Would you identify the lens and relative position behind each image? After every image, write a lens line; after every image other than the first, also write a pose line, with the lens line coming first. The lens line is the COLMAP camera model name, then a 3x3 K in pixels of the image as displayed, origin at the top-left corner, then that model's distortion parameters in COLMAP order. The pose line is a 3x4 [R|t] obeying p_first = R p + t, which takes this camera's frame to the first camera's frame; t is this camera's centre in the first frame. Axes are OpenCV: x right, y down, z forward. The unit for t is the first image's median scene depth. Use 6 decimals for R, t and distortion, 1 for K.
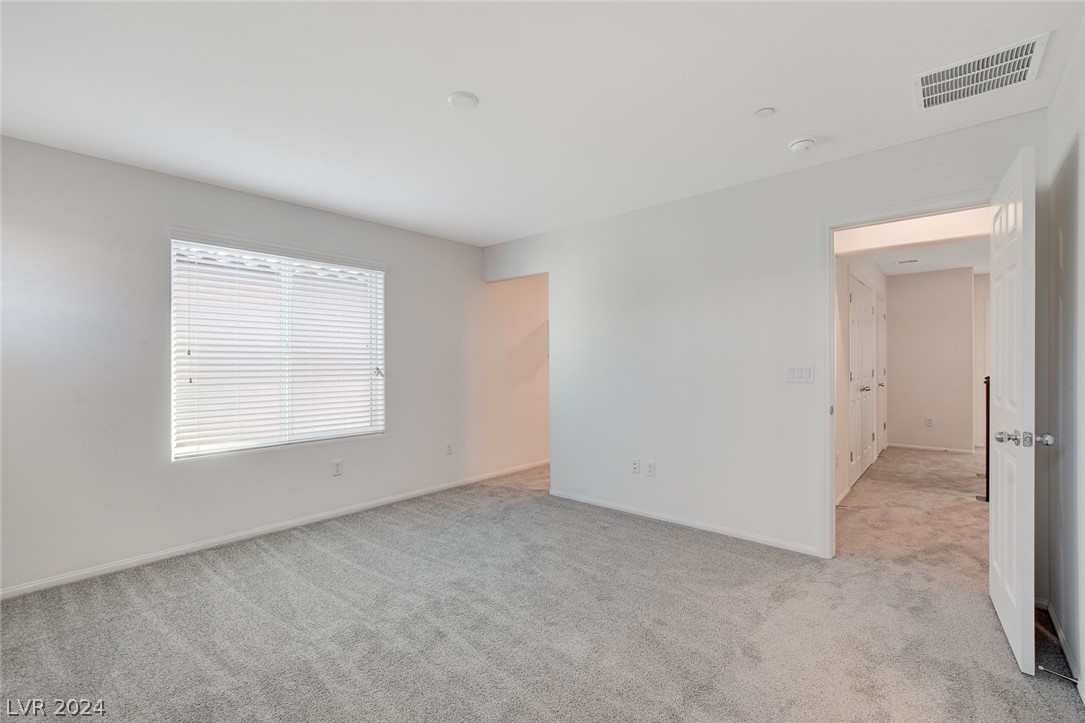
lens RADIAL K [[475.8, 0, 538.5], [0, 475.8, 364.9], [0, 0, 1]] dist [-0.021115, 0.001873]
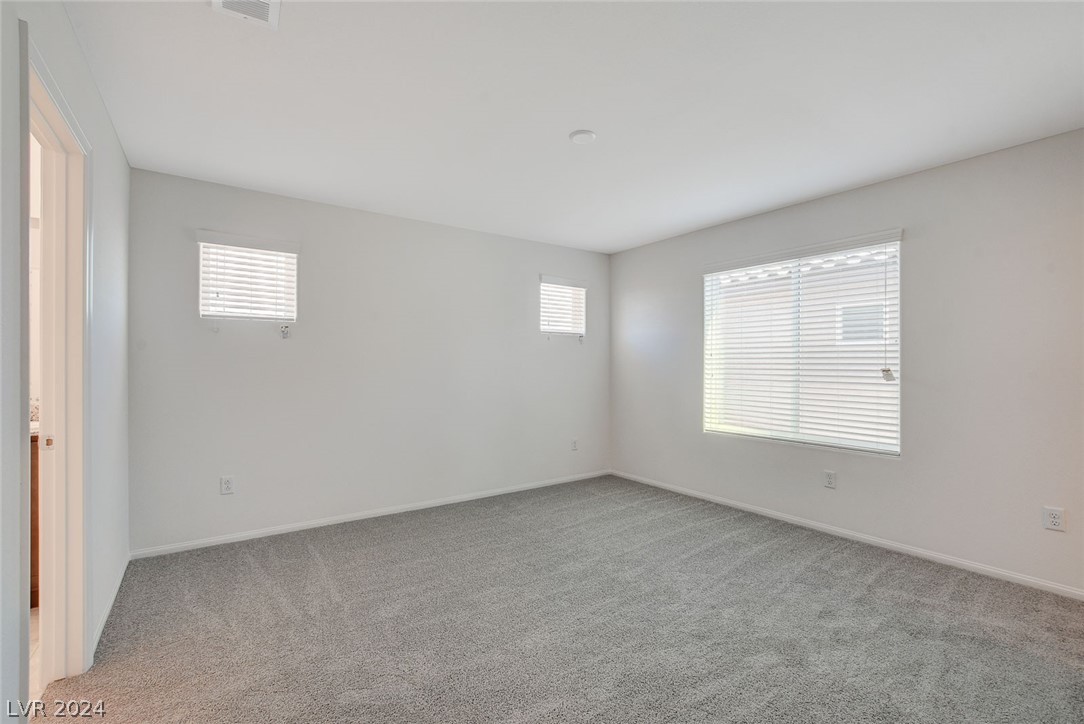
lens RADIAL K [[466.1, 0, 538.2], [0, 466.1, 361.6], [0, 0, 1]] dist [-0.001934, -0.000331]
pose [[-0.219589, 0.000643, -0.975592, 0.642766], [-0.002244, 0.999997, 0.001164, -0.007385], [0.975590, 0.002445, -0.219587, 0.749514]]
